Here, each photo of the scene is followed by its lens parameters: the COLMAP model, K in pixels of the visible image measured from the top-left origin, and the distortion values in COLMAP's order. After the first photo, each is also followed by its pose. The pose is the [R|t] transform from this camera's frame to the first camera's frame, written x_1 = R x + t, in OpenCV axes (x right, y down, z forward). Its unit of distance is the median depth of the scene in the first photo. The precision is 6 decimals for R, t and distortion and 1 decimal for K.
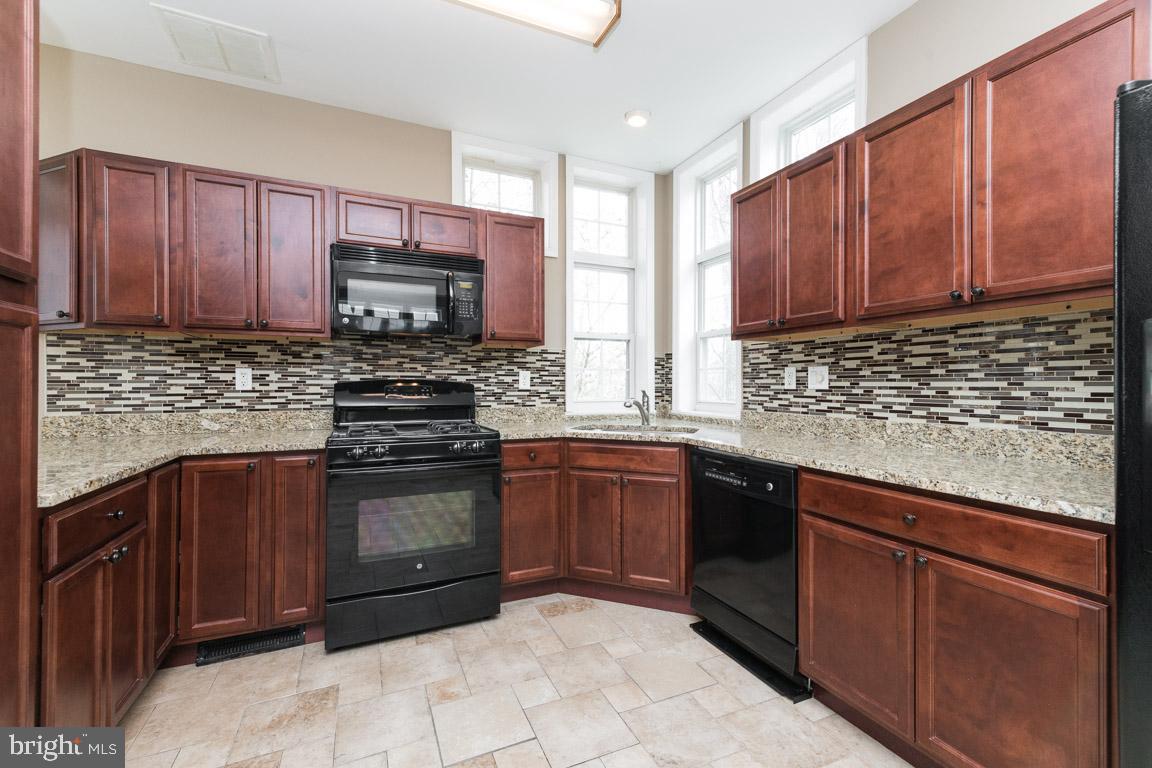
lens RADIAL K [[491.2, 0, 584.9], [0, 491.2, 383.7], [0, 0, 1]] dist [0.012081, -0.003183]
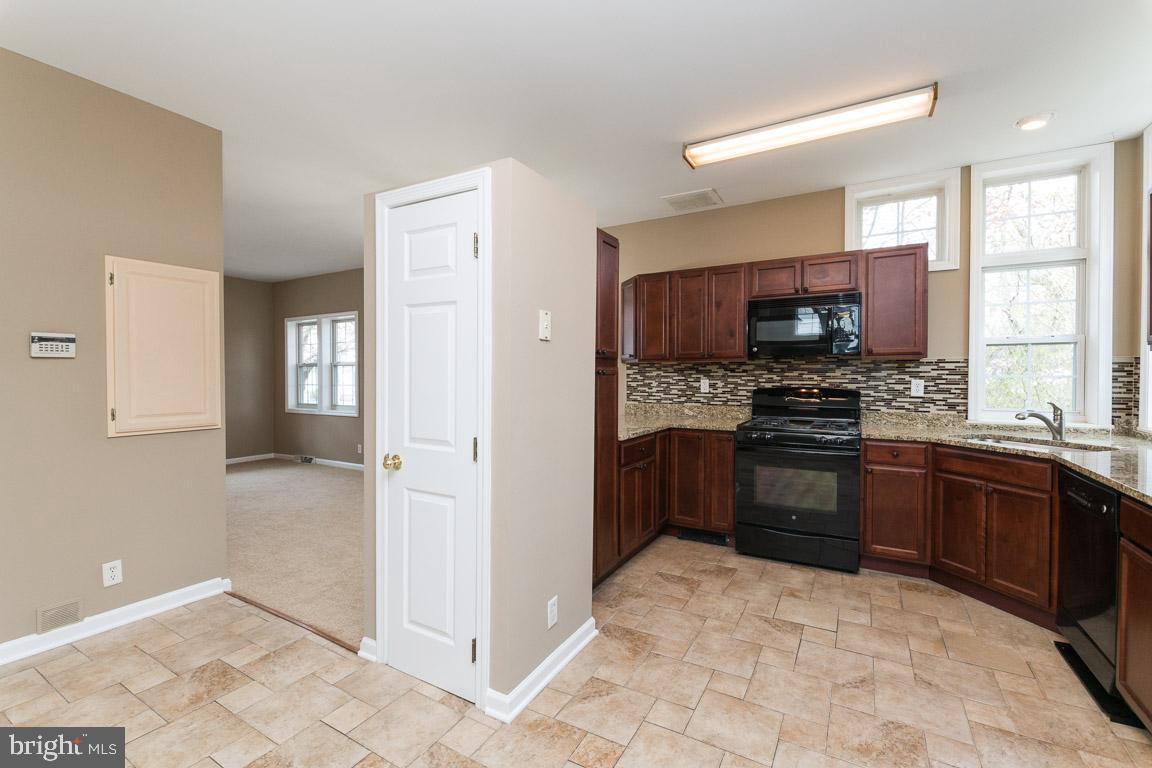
lens RADIAL K [[491.2, 0, 580.0], [0, 491.2, 383.9], [0, 0, 1]] dist [0.012081, -0.003183]
pose [[0.589452, 0.013134, -0.807697, 0.457166], [0.001178, 0.999853, 0.017118, -0.050995], [0.807803, -0.011042, 0.589350, -0.365871]]
